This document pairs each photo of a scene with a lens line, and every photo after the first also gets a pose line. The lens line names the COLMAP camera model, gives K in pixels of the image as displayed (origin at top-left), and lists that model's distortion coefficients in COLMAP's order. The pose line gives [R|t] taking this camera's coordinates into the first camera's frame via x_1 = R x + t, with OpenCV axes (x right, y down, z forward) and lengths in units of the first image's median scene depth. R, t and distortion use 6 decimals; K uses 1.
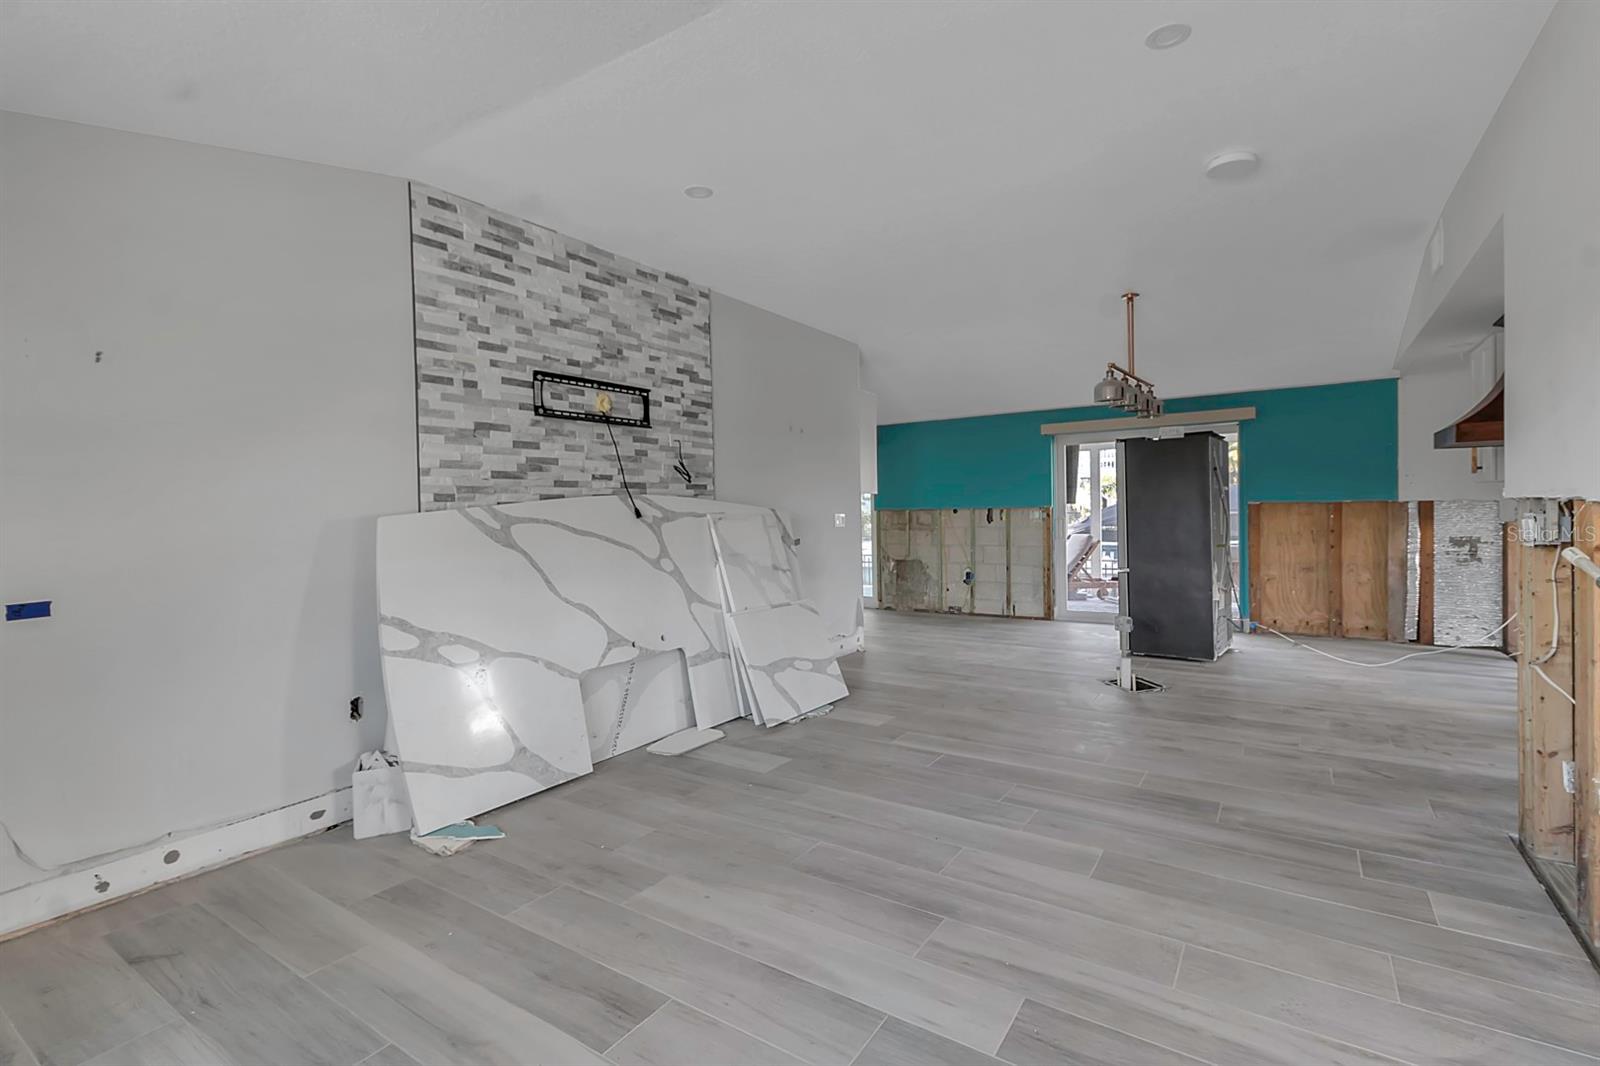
lens RADIAL K [[737.8, 0, 794.8], [0, 737.8, 525.8], [0, 0, 1]] dist [0.005548, 0.001399]
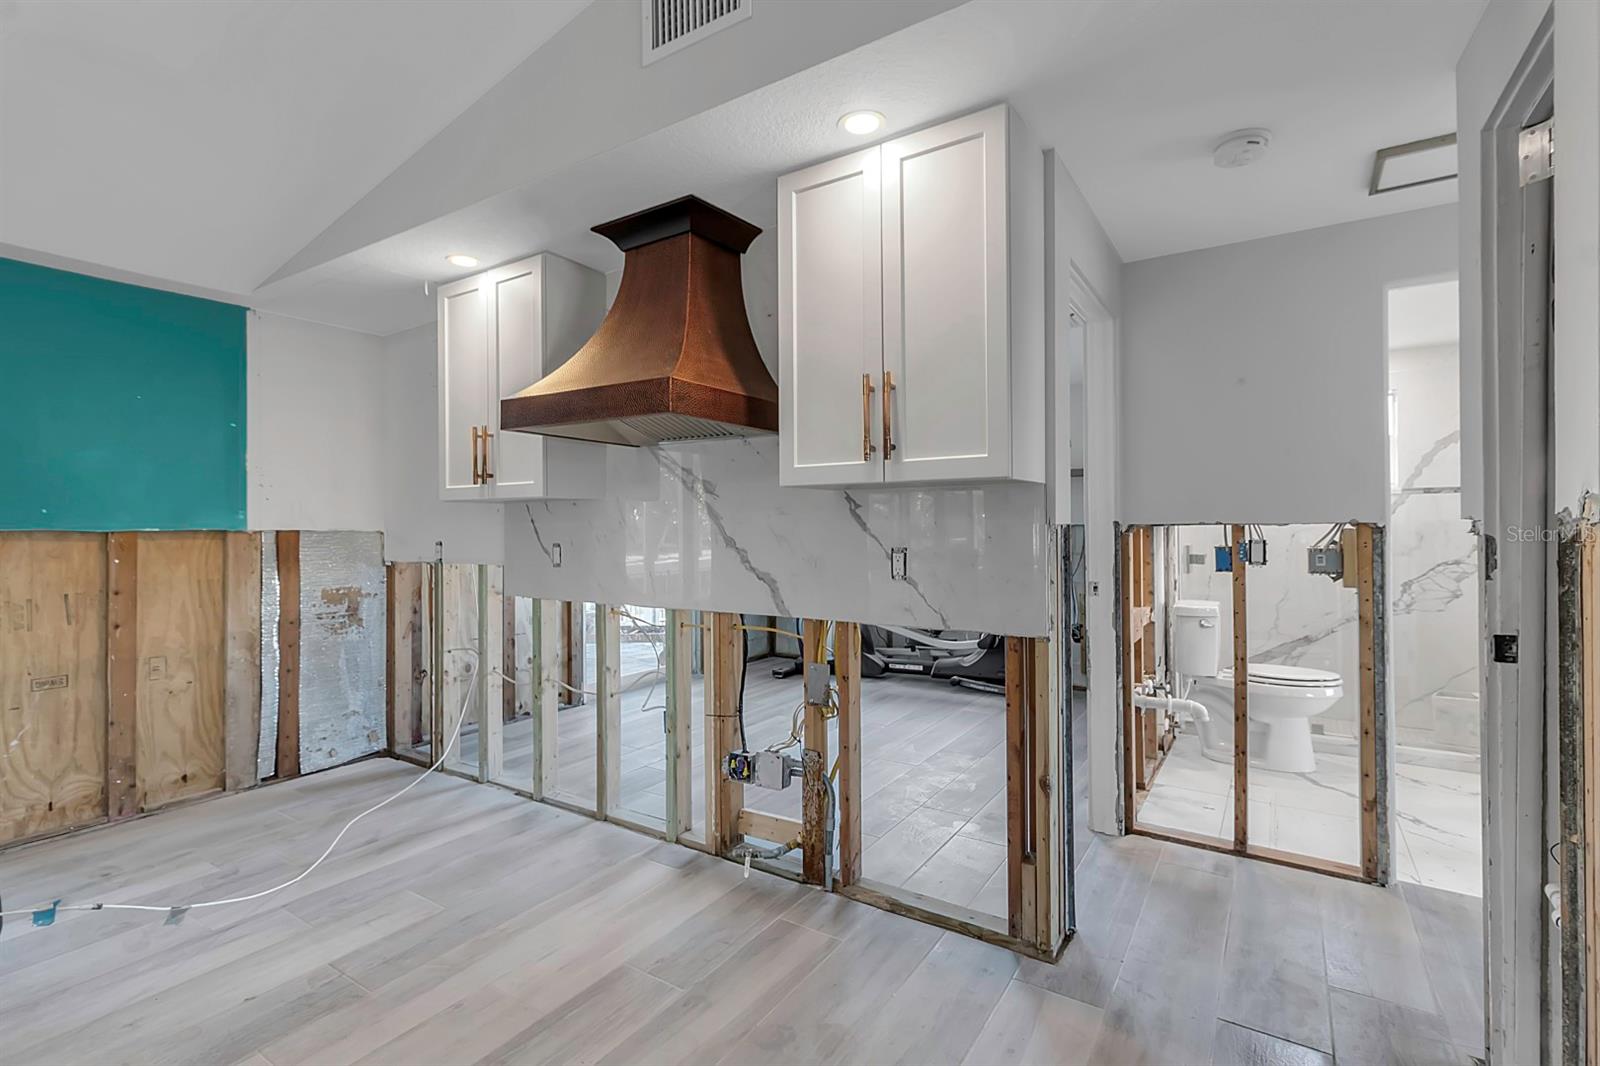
lens RADIAL K [[737.8, 0, 797.1], [0, 737.8, 522.0], [0, 0, 1]] dist [0.005548, 0.001399]
pose [[-0.018097, 0.021926, 0.999596, 0.404232], [0.026436, 0.999420, -0.021444, -0.026326], [-0.999487, 0.026038, -0.018667, 0.943366]]
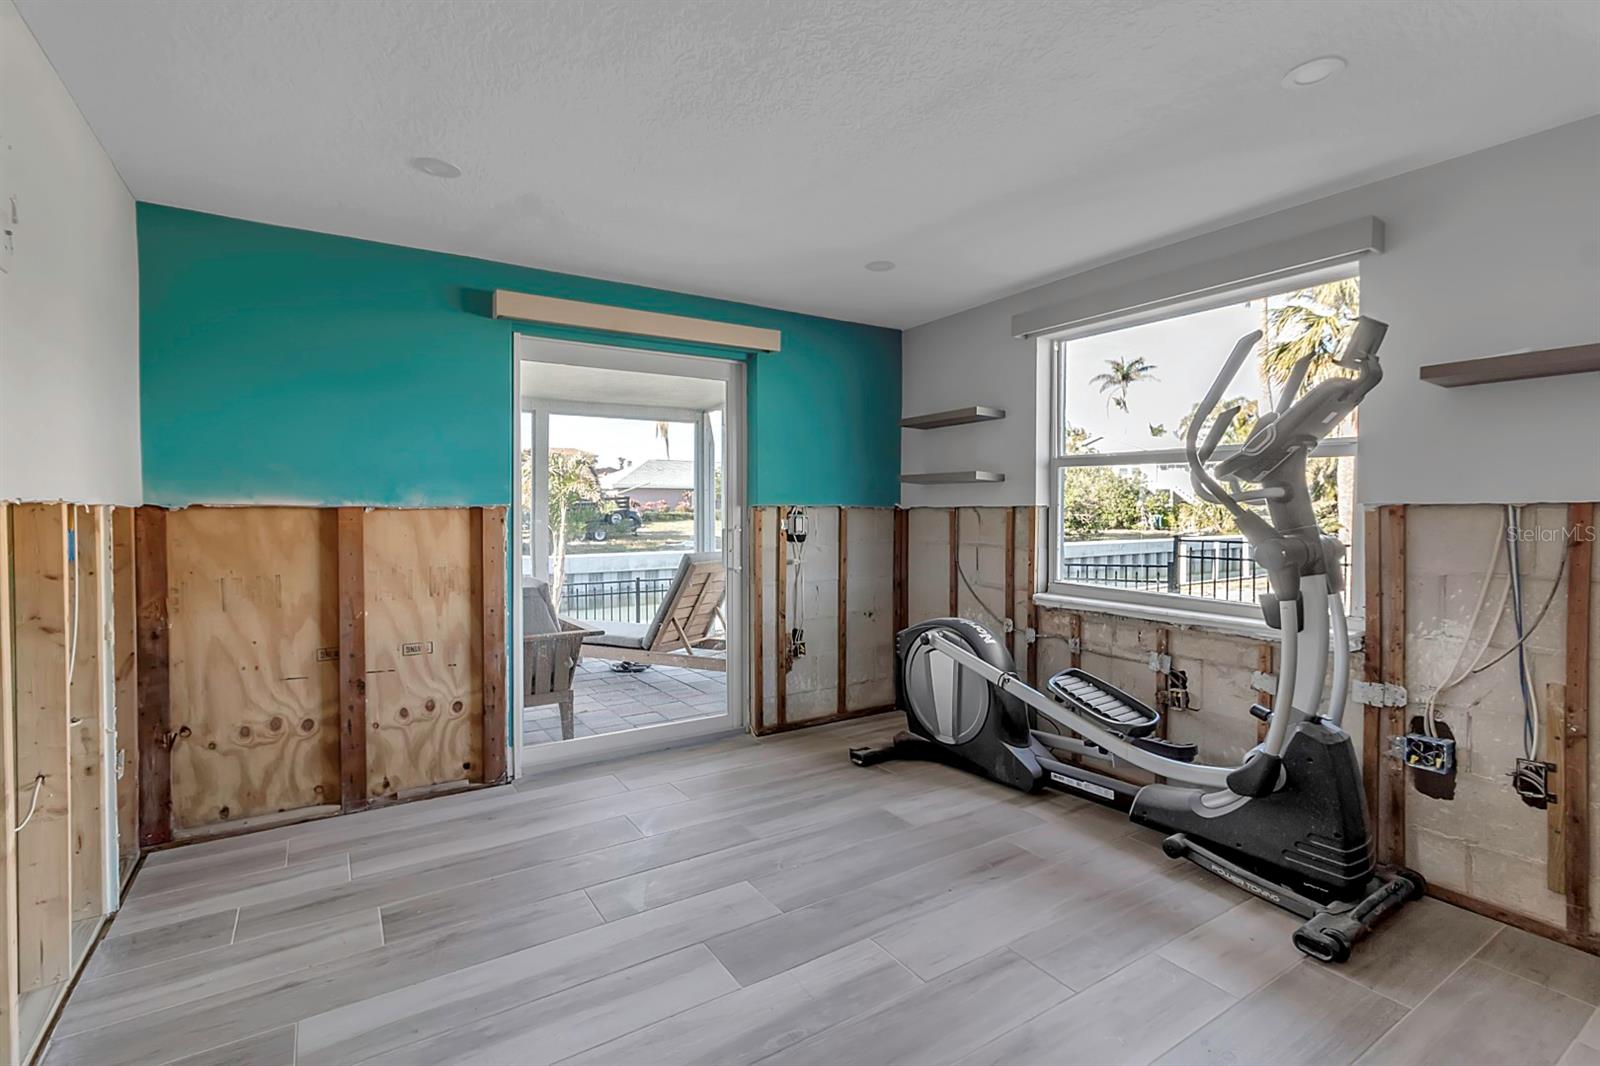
lens RADIAL K [[737.8, 0, 805.0], [0, 737.8, 525.5], [0, 0, 1]] dist [0.005548, 0.001399]
pose [[0.387245, -0.006256, 0.921956, 1.061203], [0.011792, 0.999929, 0.001832, -0.028854], [-0.921901, 0.010163, 0.387291, 0.683077]]
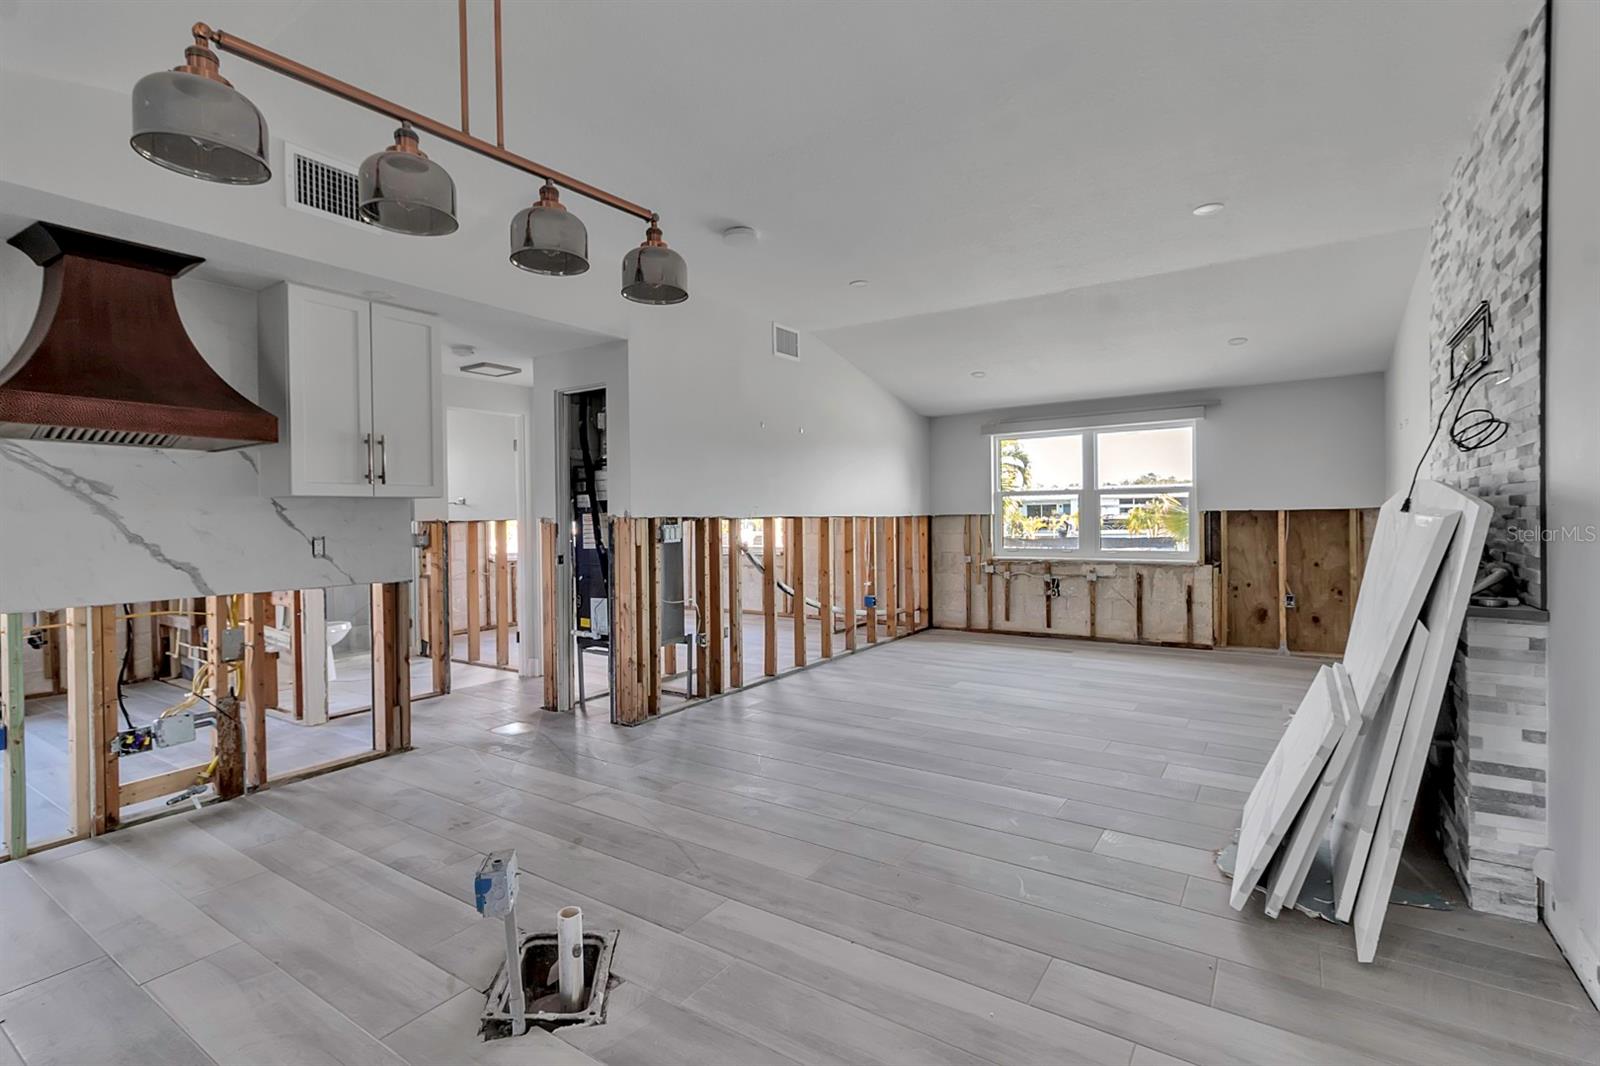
lens RADIAL K [[737.8, 0, 800.9], [0, 737.8, 529.8], [0, 0, 1]] dist [0.005548, 0.001399]
pose [[-0.999324, 0.033621, -0.014843, 0.412078], [0.033056, 0.998776, 0.036785, -0.038228], [0.016061, 0.036270, -0.999213, 1.749125]]
